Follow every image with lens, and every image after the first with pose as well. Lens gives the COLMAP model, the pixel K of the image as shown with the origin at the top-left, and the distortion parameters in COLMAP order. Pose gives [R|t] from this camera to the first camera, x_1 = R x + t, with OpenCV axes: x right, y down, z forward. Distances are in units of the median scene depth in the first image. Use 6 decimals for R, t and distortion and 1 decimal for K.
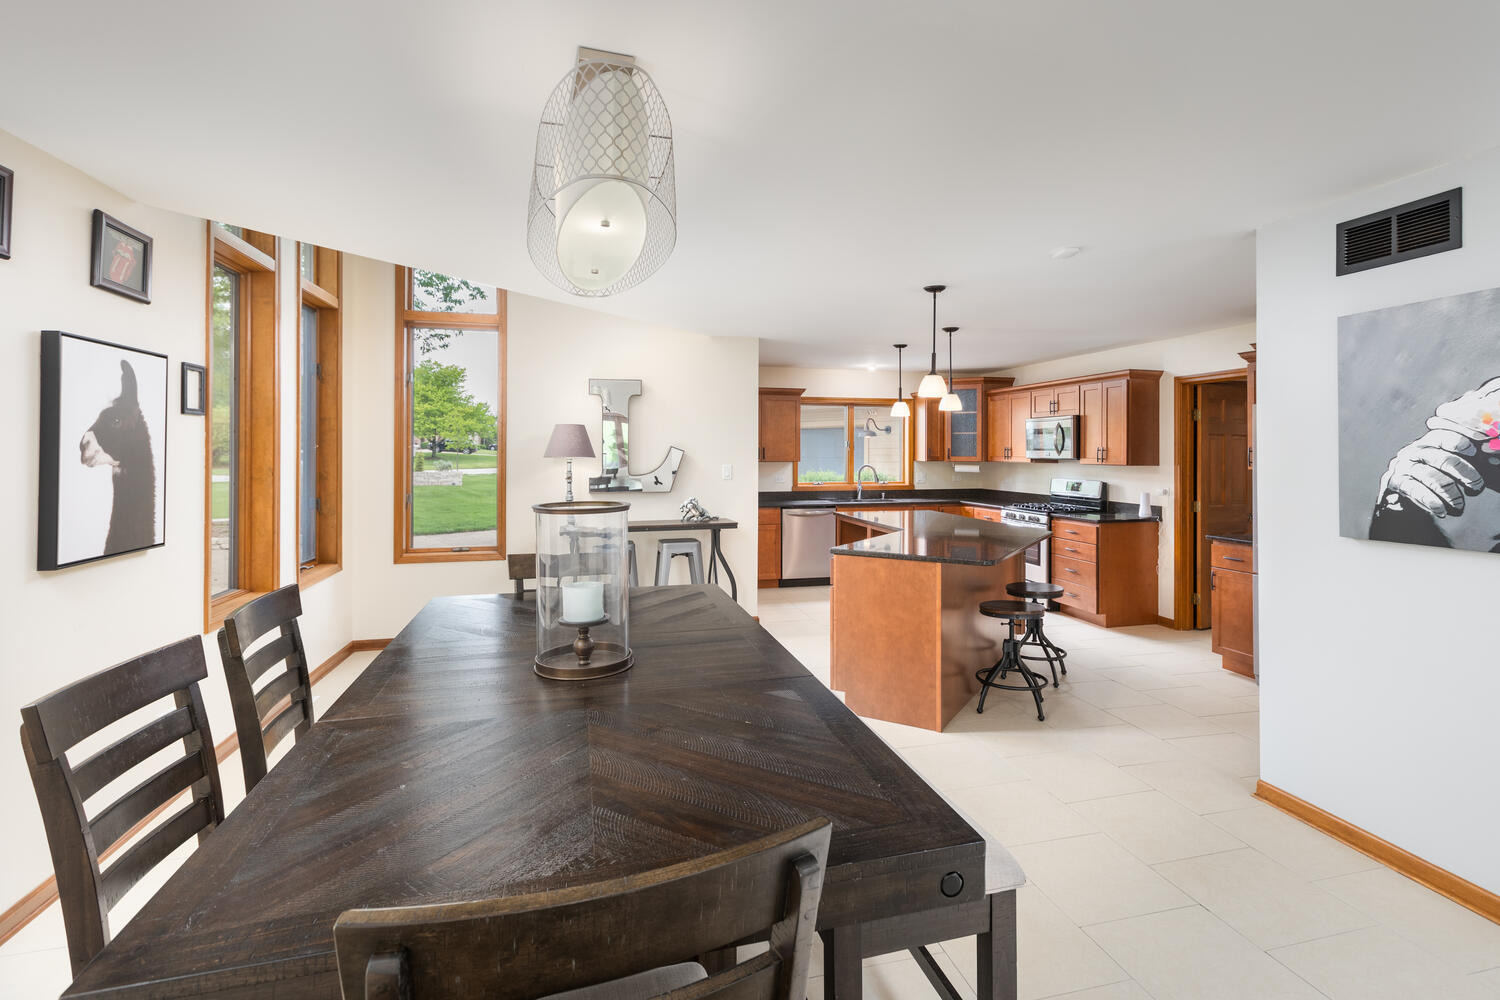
lens RADIAL K [[685.1, 0, 776.8], [0, 685.1, 446.5], [0, 0, 1]] dist [-0.000044, -0.000043]
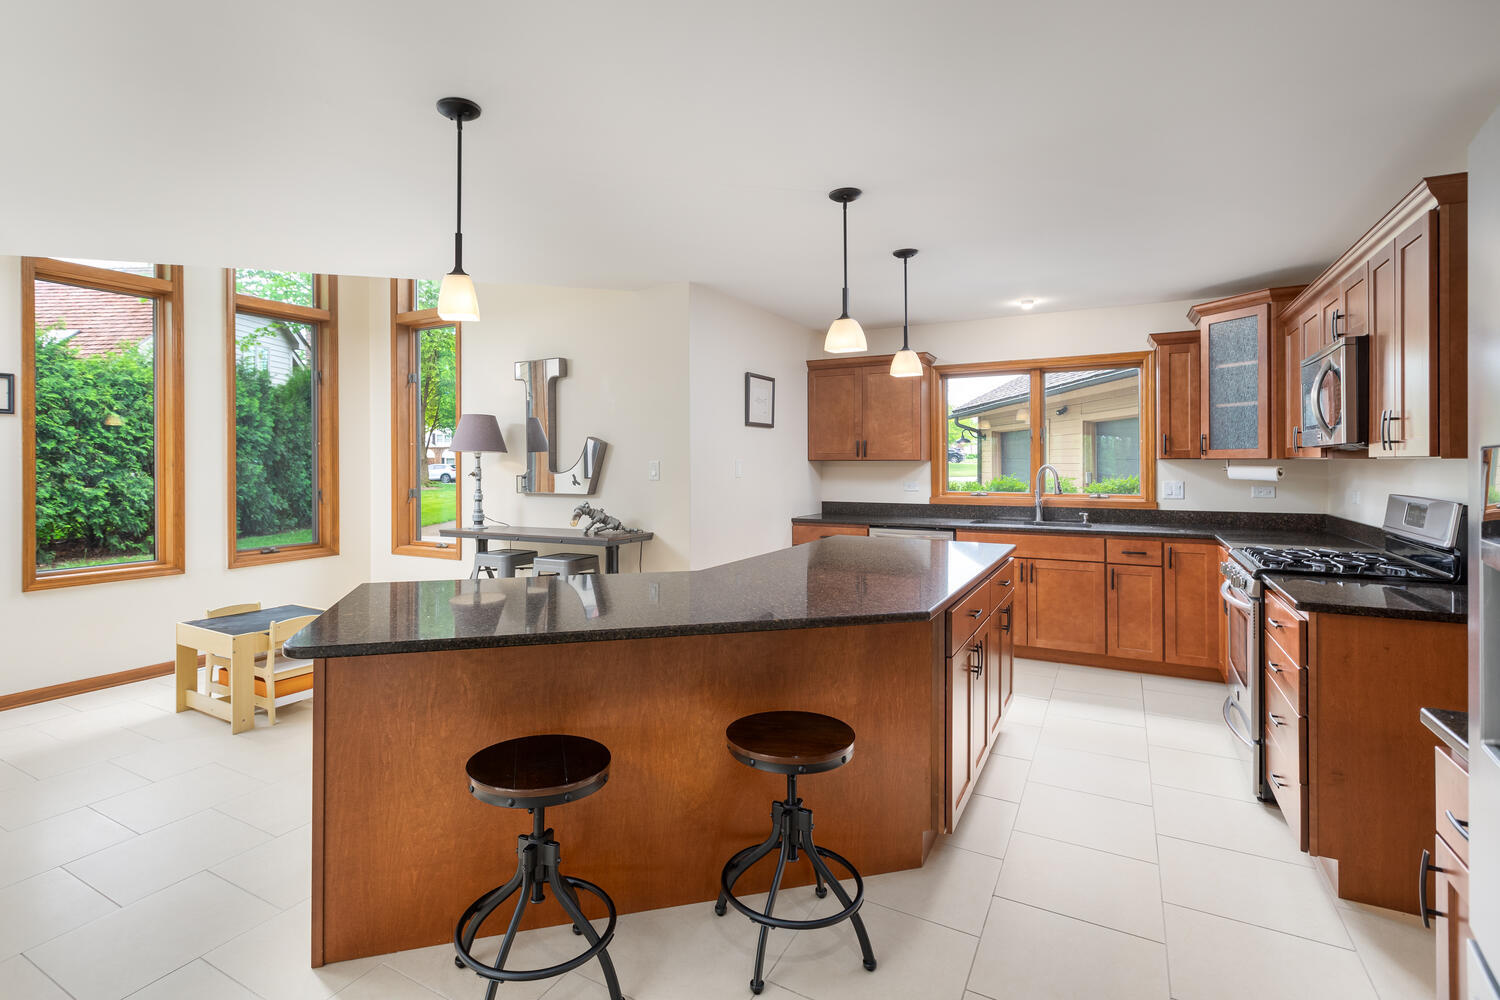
lens RADIAL K [[685.1, 0, 776.8], [0, 685.1, 446.5], [0, 0, 1]] dist [-0.000044, -0.000043]
pose [[0.729038, -0.020002, -0.684181, 0.457458], [0.010054, 0.999778, -0.018516, 0.022698], [0.684400, 0.006620, 0.729077, 0.474587]]
